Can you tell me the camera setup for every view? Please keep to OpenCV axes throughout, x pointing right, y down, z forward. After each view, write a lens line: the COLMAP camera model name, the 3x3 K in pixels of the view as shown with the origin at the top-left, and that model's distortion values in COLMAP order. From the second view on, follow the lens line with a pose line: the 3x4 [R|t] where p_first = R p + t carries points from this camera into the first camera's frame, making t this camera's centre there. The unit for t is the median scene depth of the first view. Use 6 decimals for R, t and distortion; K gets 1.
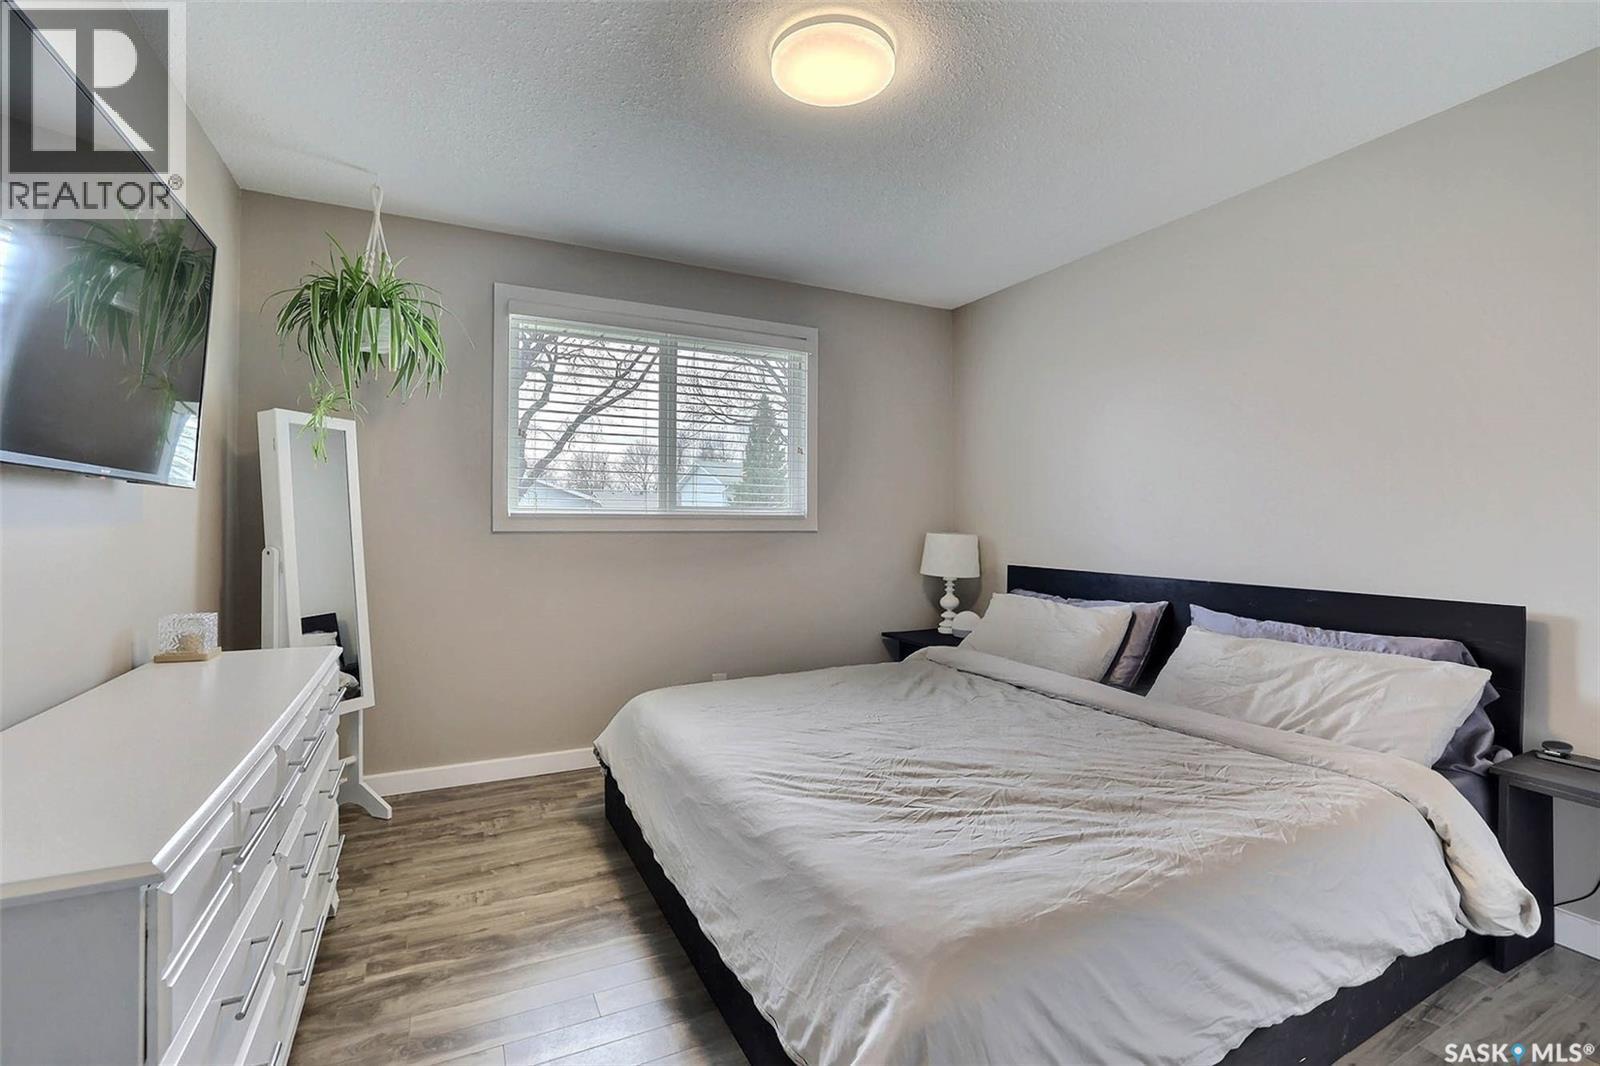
lens RADIAL K [[696.2, 0, 798.4], [0, 696.2, 525.1], [0, 0, 1]] dist [-0.056130, 0.022592]
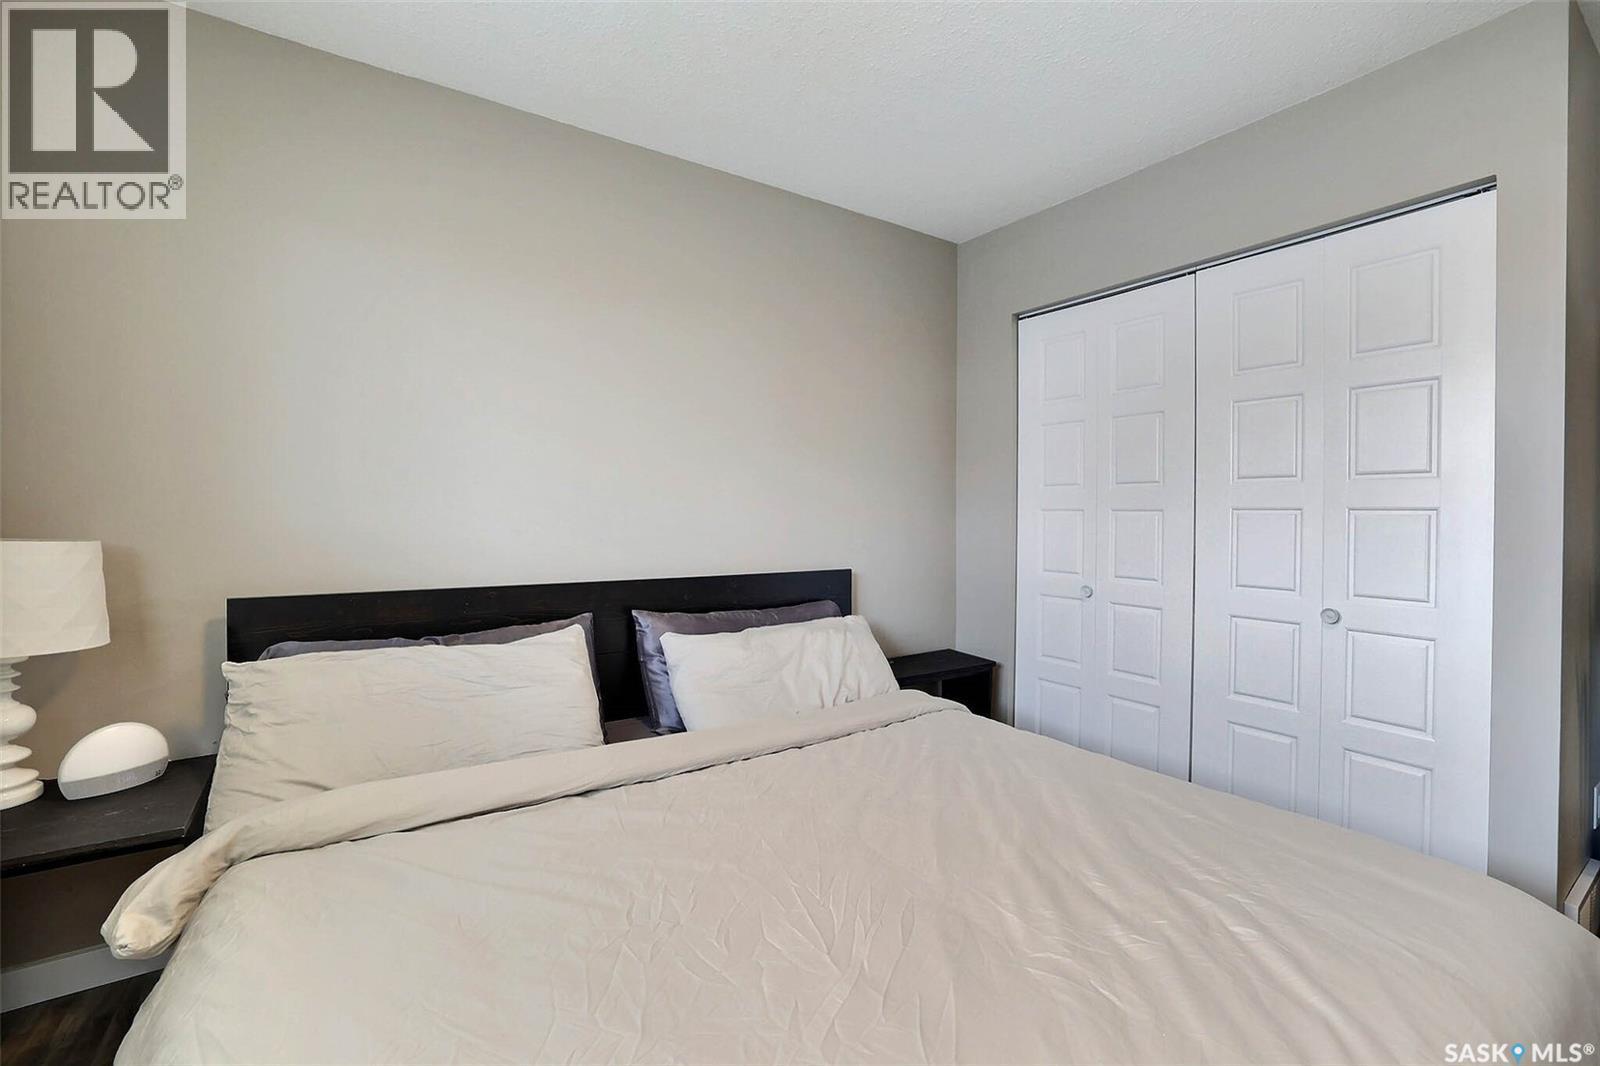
lens RADIAL K [[696.2, 0, 798.4], [0, 696.2, 525.1], [0, 0, 1]] dist [-0.056130, 0.022592]
pose [[-0.121769, -0.021255, 0.992331, -0.282188], [-0.000011, 0.999771, 0.021413, -0.006006], [-0.992559, 0.002596, -0.121741, 0.903173]]
